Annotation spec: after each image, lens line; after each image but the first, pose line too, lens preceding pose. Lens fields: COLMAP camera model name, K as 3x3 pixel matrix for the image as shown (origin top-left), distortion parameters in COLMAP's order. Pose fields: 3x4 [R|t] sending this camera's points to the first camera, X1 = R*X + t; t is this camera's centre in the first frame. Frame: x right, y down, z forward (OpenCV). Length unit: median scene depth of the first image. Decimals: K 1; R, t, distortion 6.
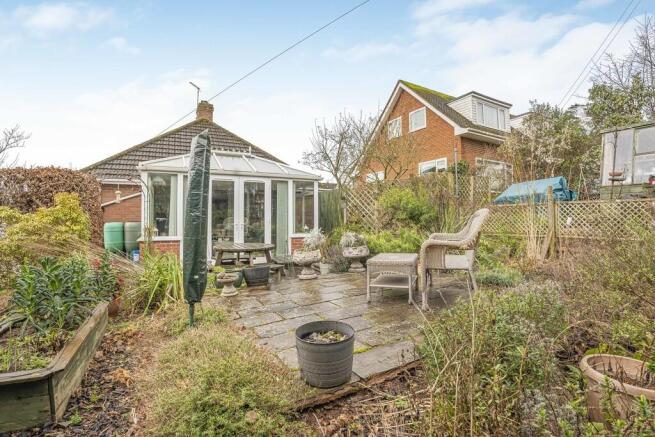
lens RADIAL K [[297.7, 0, 327.3], [0, 297.7, 212.5], [0, 0, 1]] dist [-0.000366, 0.001432]
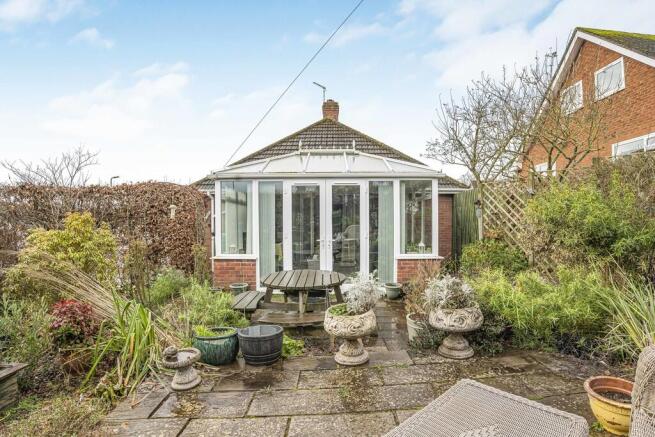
lens RADIAL K [[326.8, 0, 329.2], [0, 326.8, 222.6], [0, 0, 1]] dist [-0.047474, -0.000908]
pose [[0.903636, -0.002410, -0.428294, 0.063573], [0.010626, 0.999803, 0.016792, -0.017657], [0.428169, -0.019725, 0.903483, 0.189669]]
